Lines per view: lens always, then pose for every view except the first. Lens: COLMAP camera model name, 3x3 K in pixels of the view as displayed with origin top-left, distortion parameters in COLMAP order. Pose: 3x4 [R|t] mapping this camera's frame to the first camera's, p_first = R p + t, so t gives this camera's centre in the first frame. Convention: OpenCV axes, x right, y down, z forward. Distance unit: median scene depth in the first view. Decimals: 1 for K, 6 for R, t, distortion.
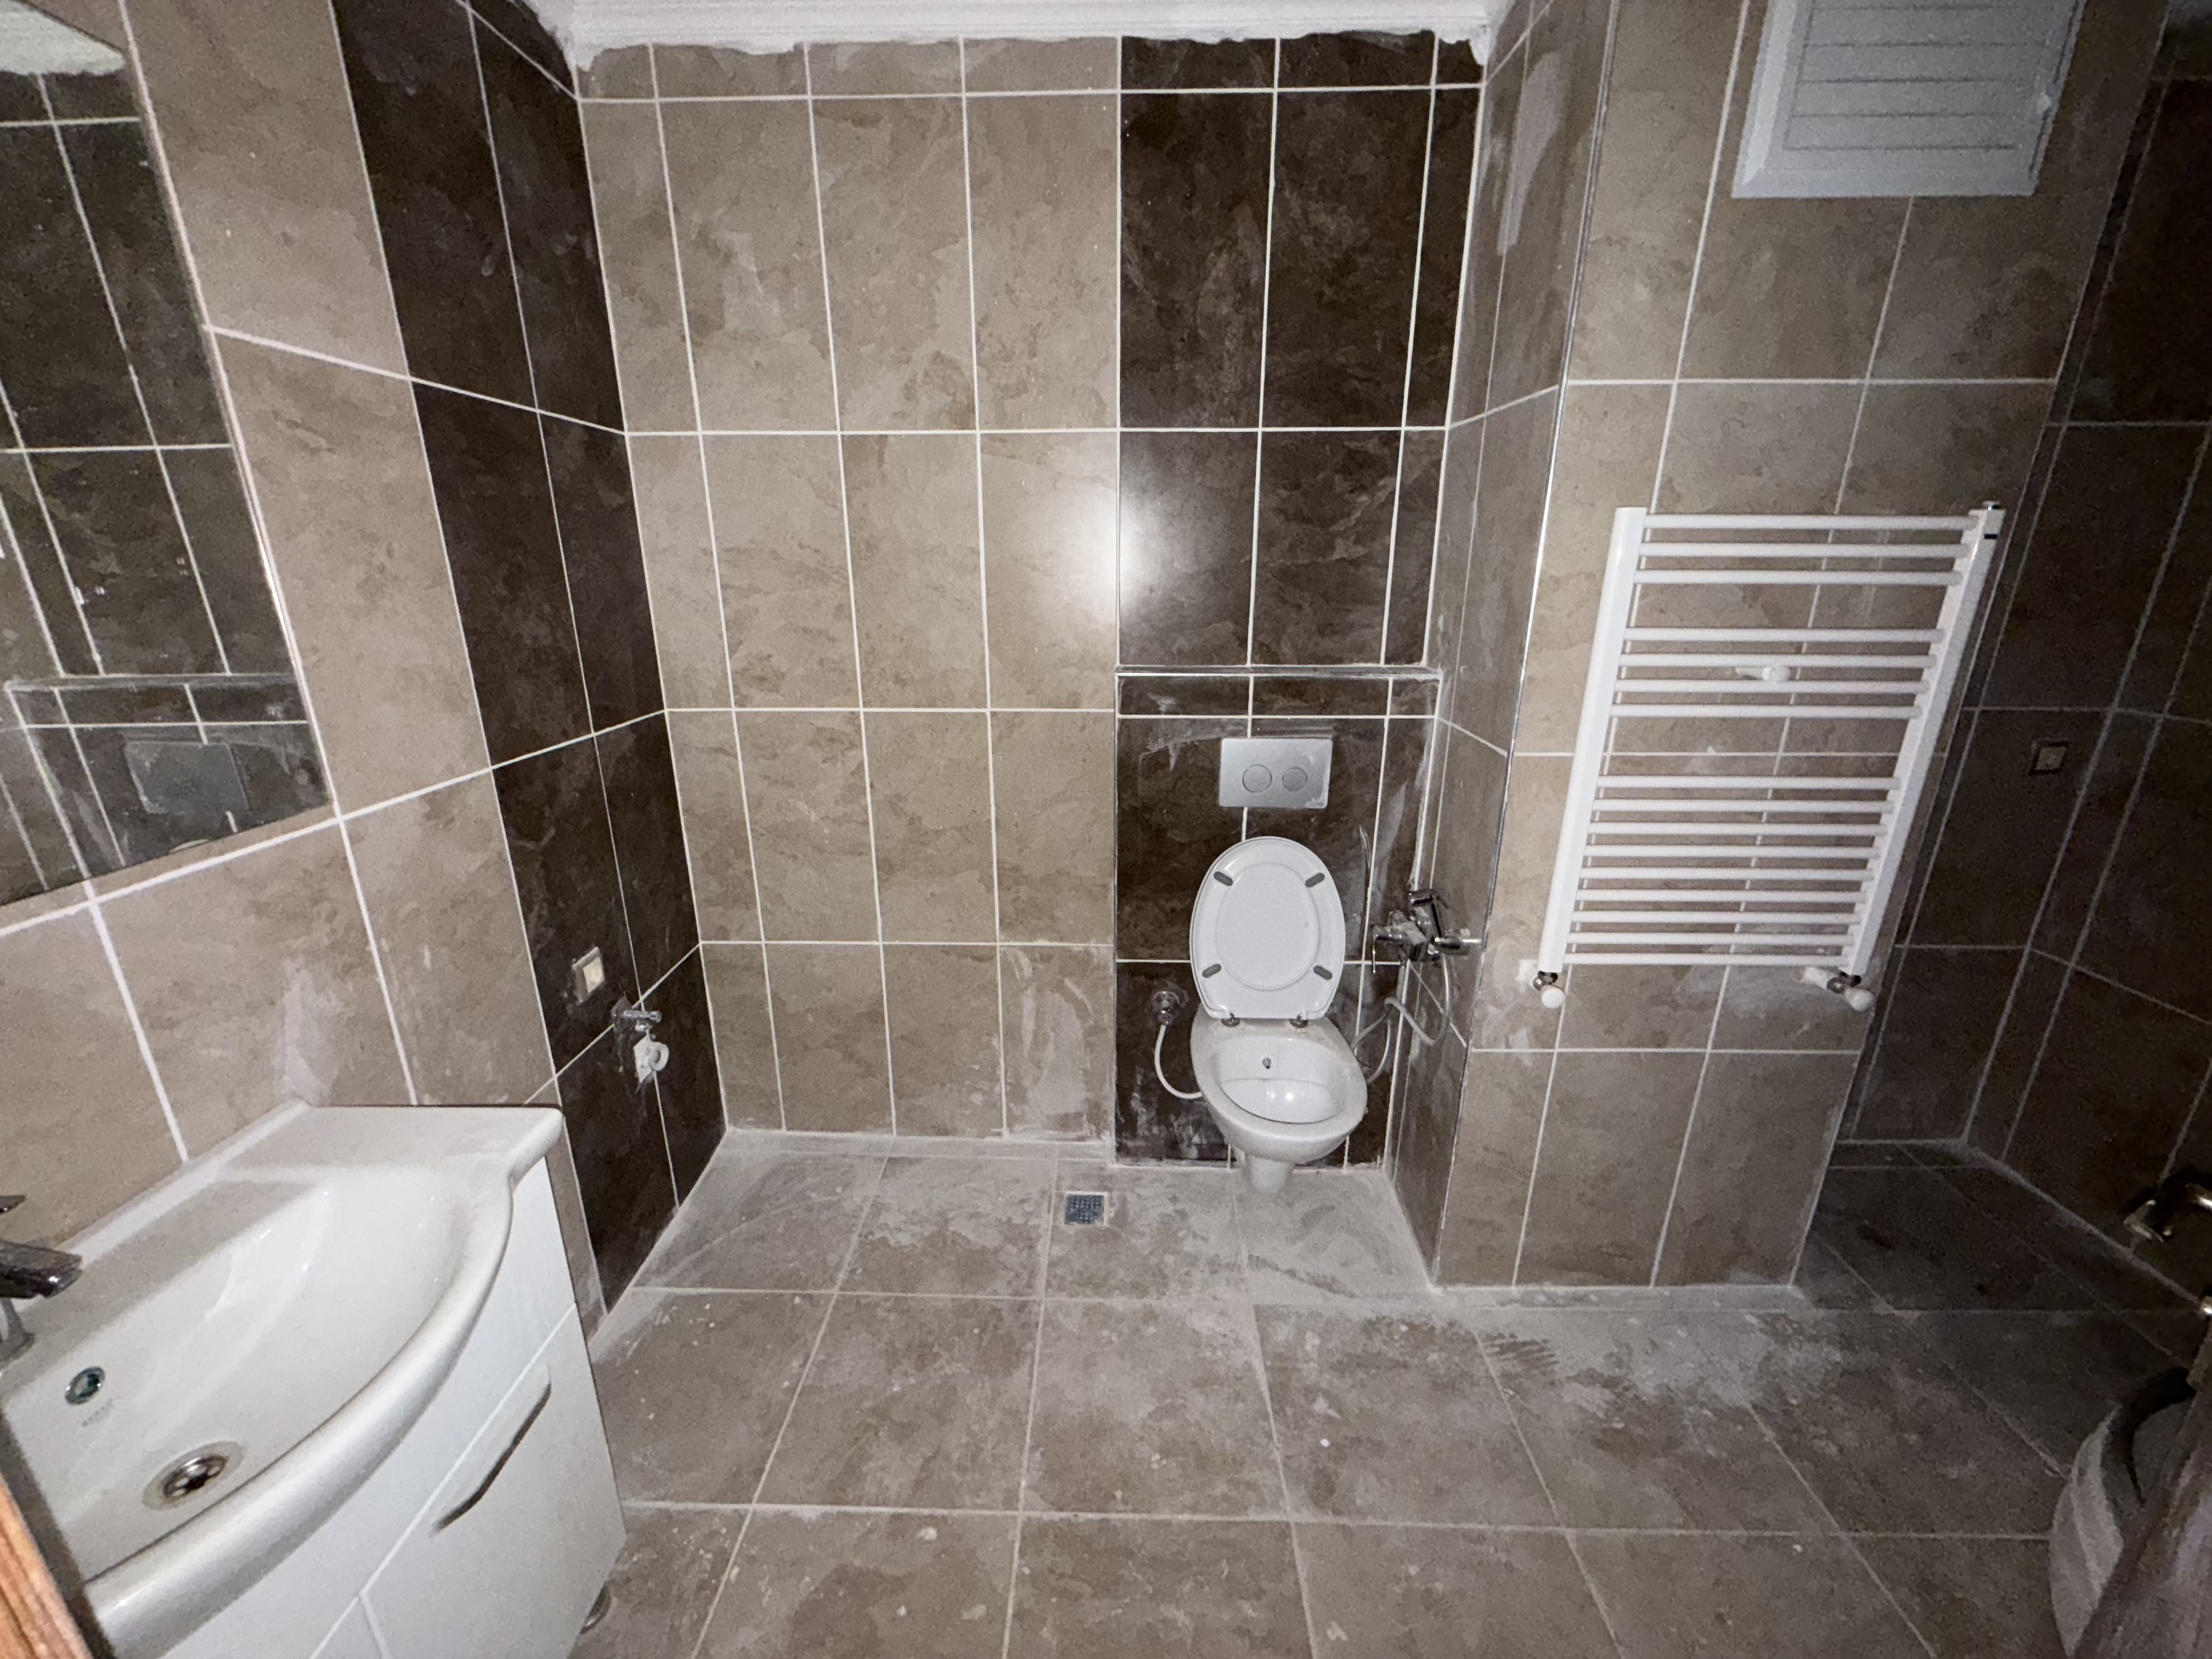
lens RADIAL K [[878.1, 0, 1094.9], [0, 878.1, 830.3], [0, 0, 1]] dist [0.004092, -0.001049]
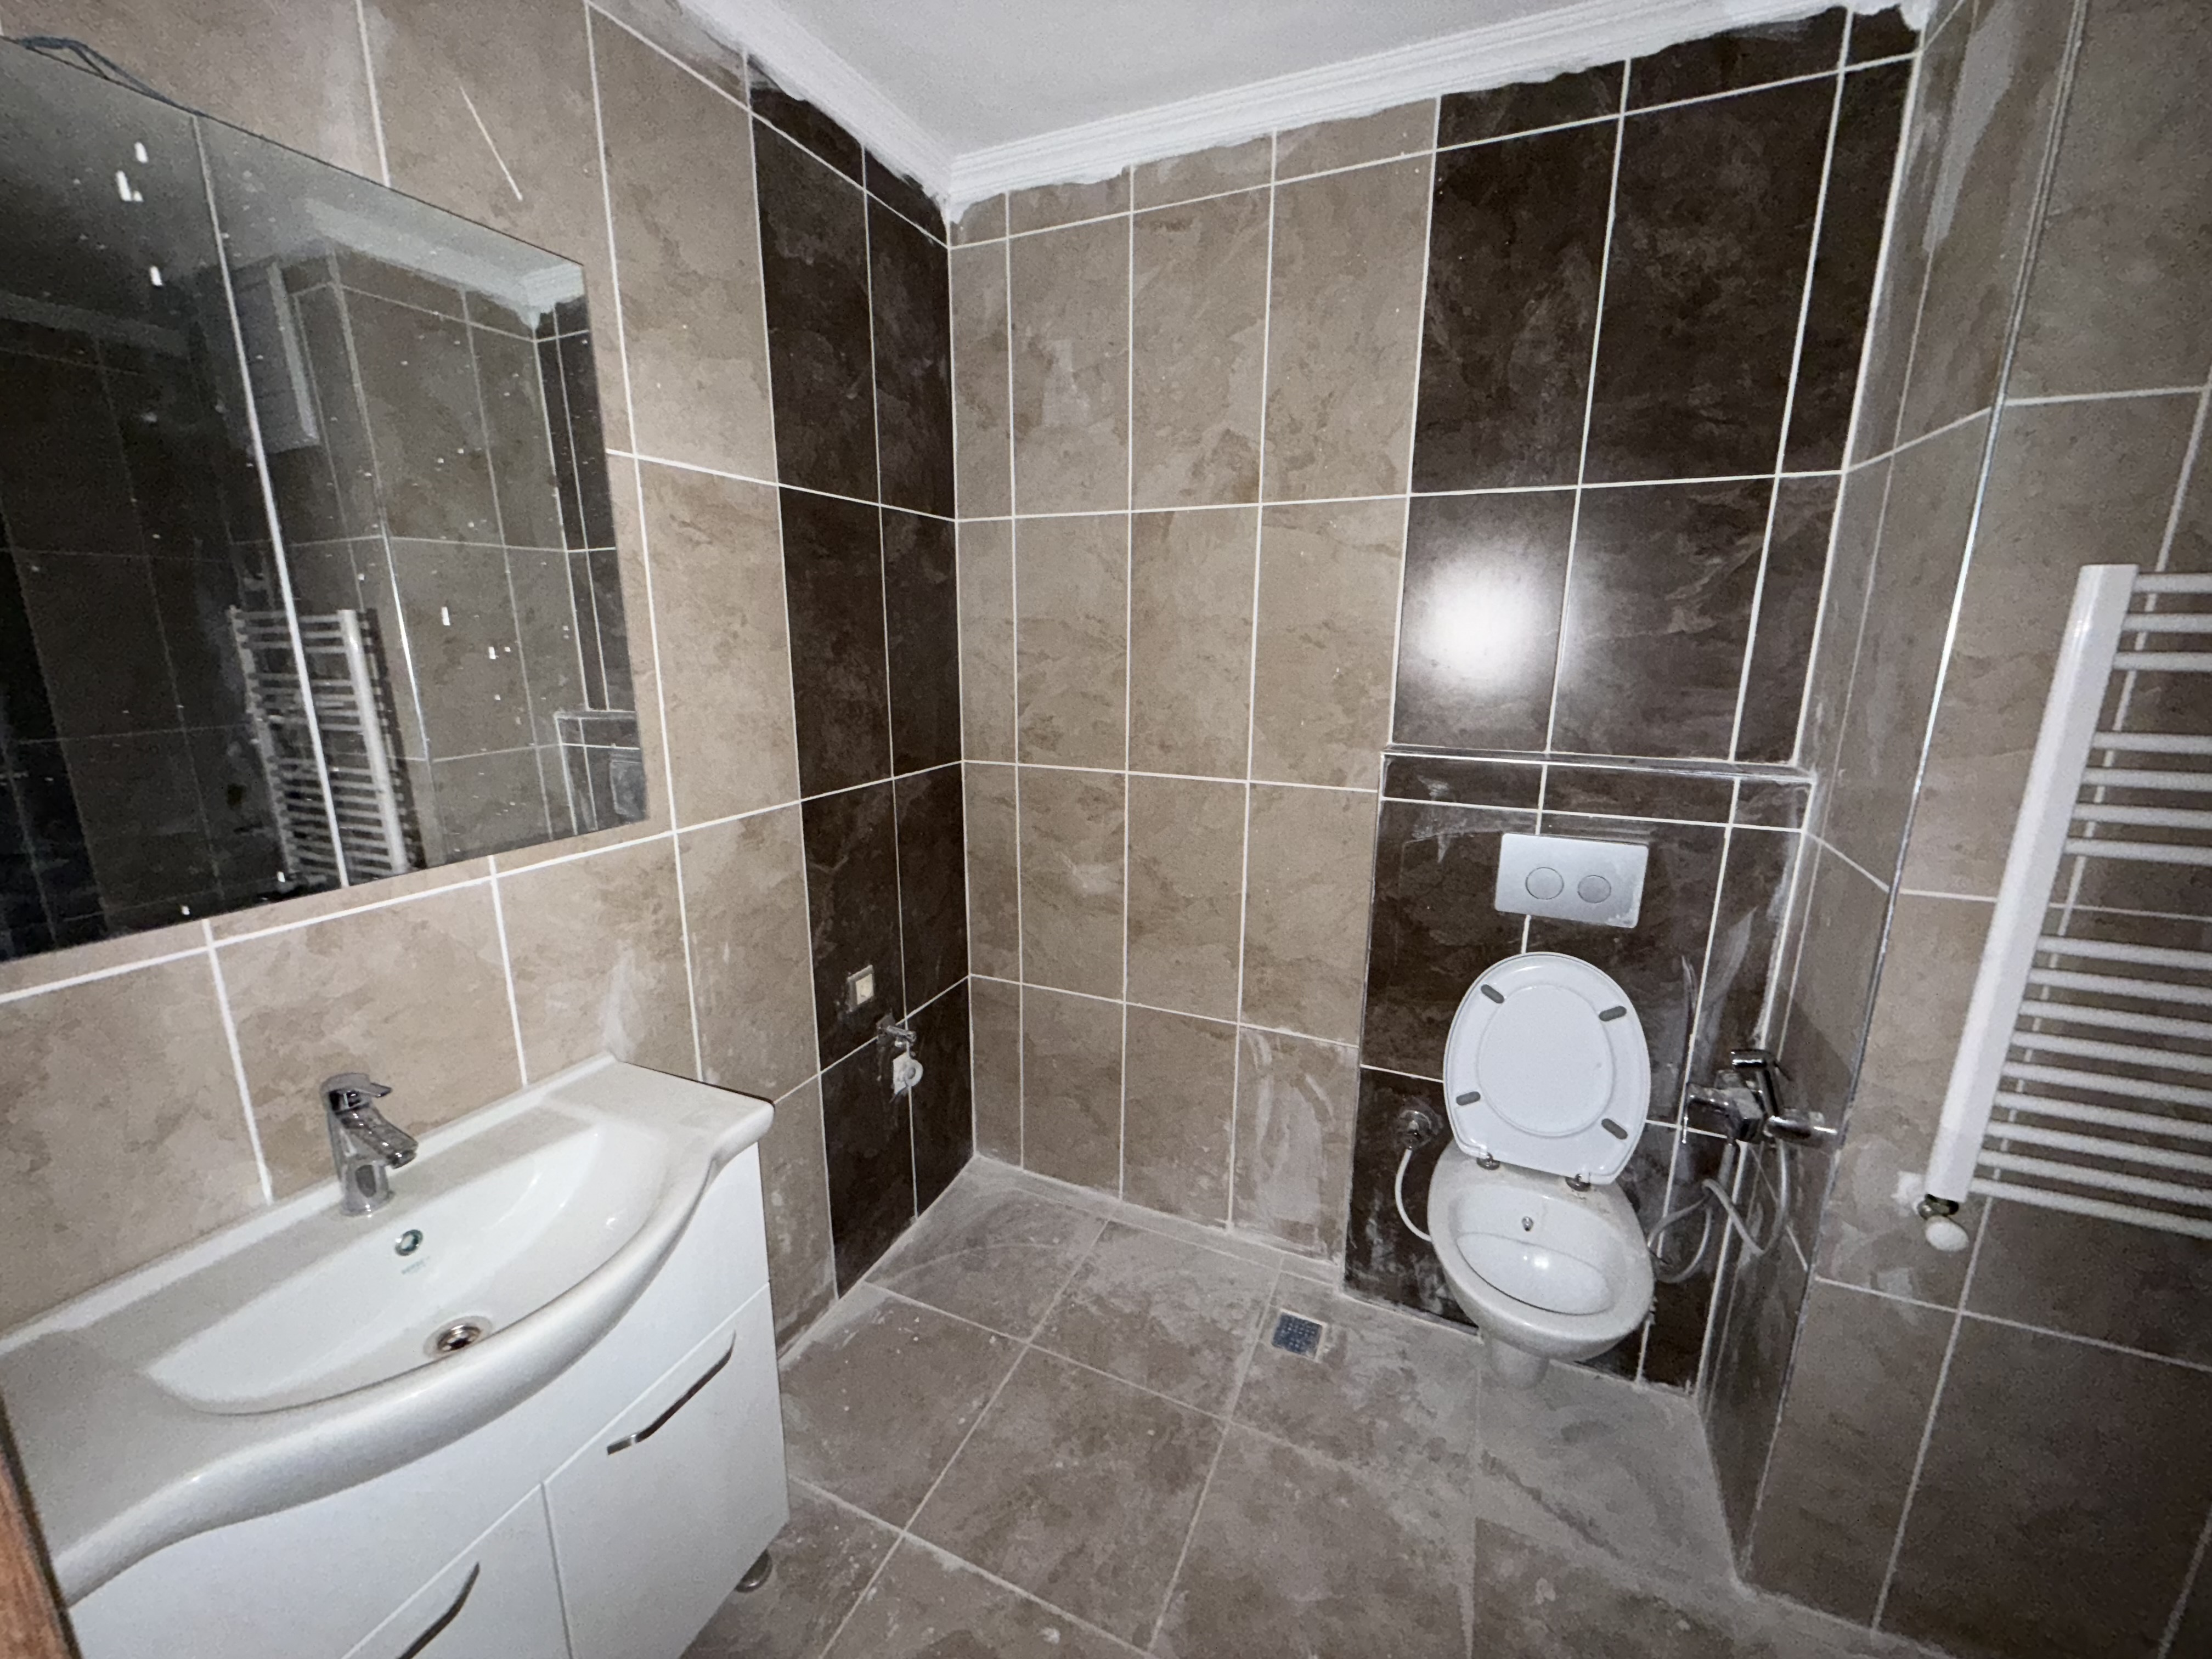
lens RADIAL K [[878.1, 0, 1105.4], [0, 878.1, 829.8], [0, 0, 1]] dist [0.004092, -0.001049]
pose [[0.923312, 0.091464, -0.373000, 0.113730], [-0.119139, 0.991526, -0.051779, -0.016375], [0.365103, 0.092247, 0.926385, 0.049891]]
